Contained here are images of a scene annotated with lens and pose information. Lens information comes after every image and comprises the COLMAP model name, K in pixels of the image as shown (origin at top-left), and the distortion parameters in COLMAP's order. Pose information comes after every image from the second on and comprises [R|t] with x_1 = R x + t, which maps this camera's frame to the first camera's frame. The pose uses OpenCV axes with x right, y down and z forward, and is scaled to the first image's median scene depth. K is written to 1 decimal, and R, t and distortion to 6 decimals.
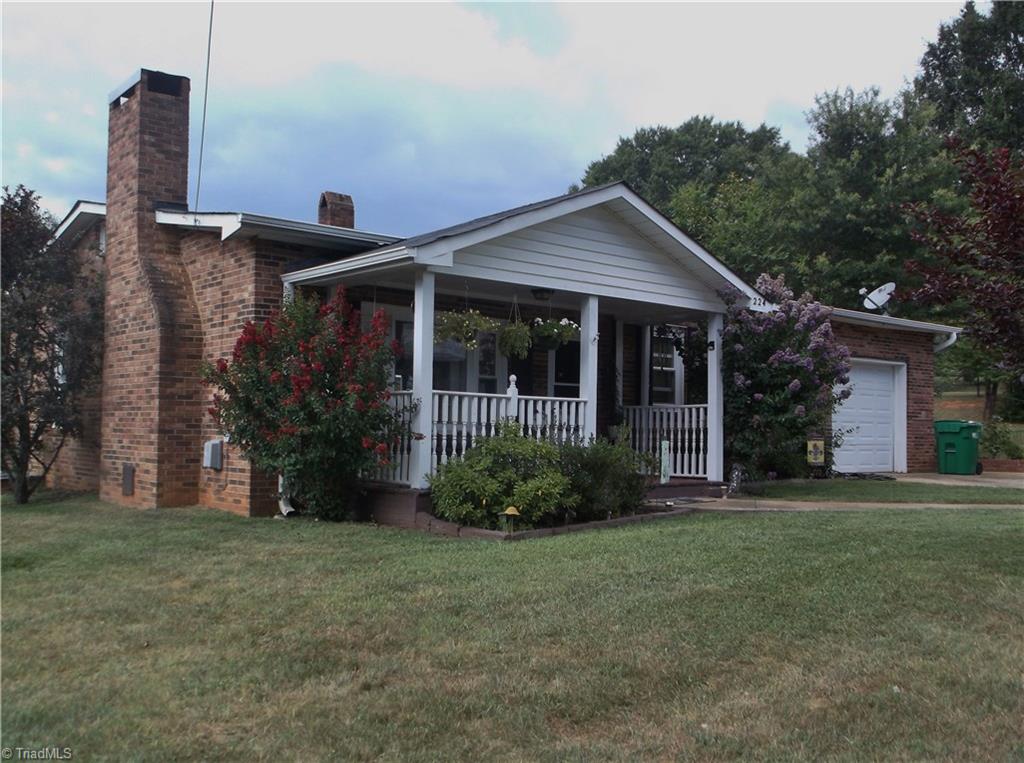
lens RADIAL K [[994.2, 0, 512.0], [0, 994.2, 381.5], [0, 0, 1]] dist [0.002415, 0.001696]
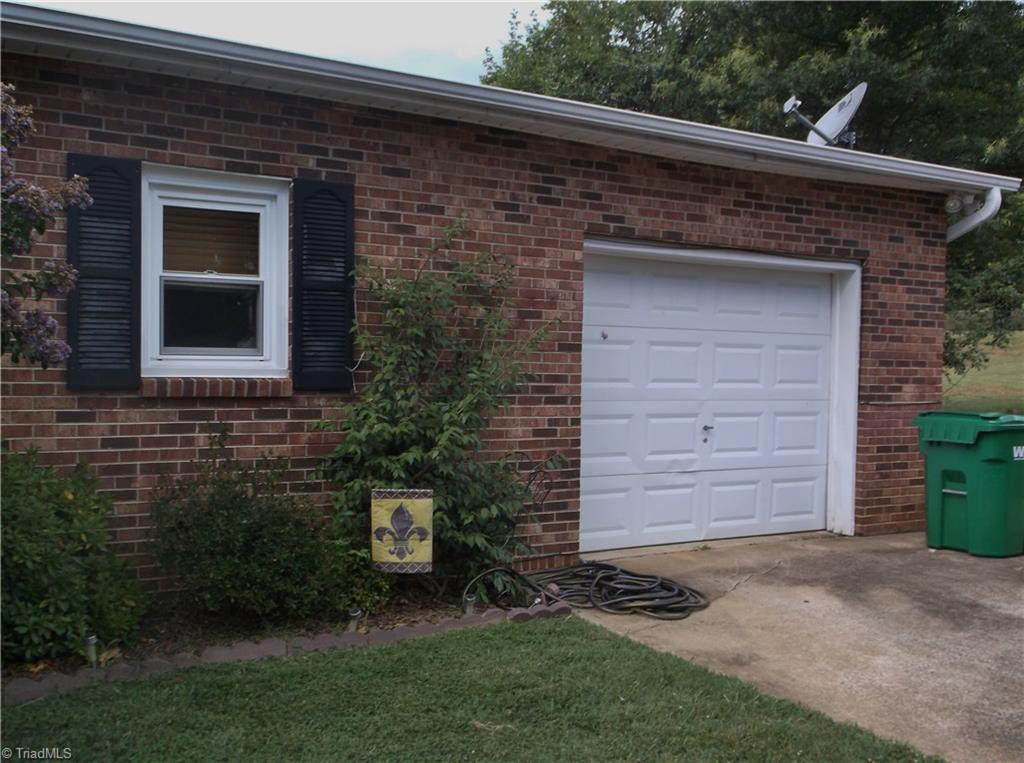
lens RADIAL K [[994.2, 0, 512.0], [0, 994.2, 381.5], [0, 0, 1]] dist [0.002415, 0.001696]
pose [[0.985087, 0.006181, -0.171946, 0.539908], [0.004913, 0.997936, 0.064021, 0.003011], [0.171987, -0.063911, 0.983024, 0.949159]]
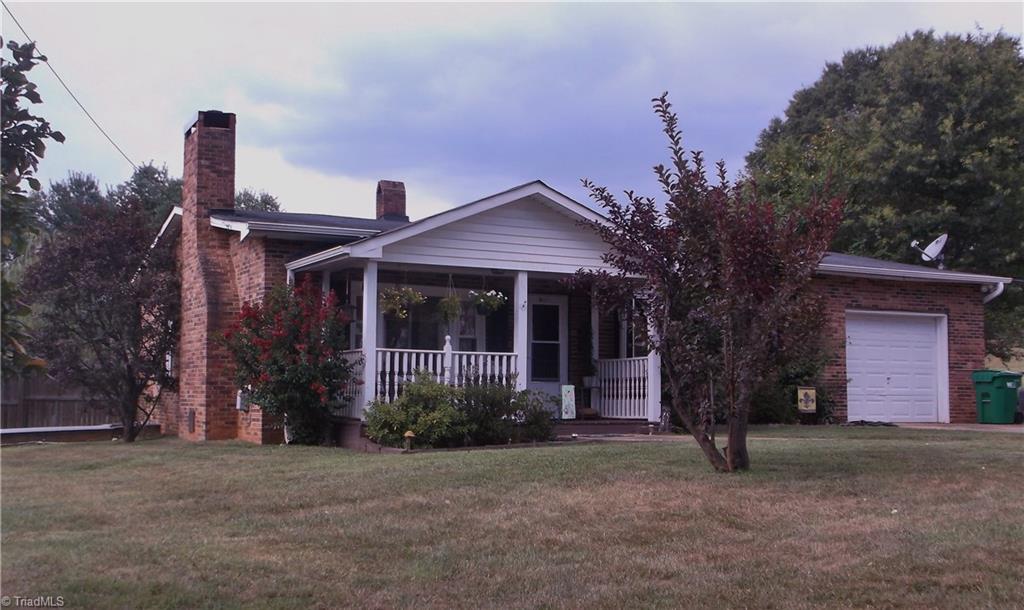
lens RADIAL K [[1162.8, 0, 512.0], [0, 1162.8, 305.0], [0, 0, 1]] dist [0.005979, 0.014665]
pose [[0.974446, -0.026408, -0.223063, 0.379932], [0.019259, 0.999231, -0.034165, 0.006339], [0.223793, 0.028996, 0.974205, -0.418546]]
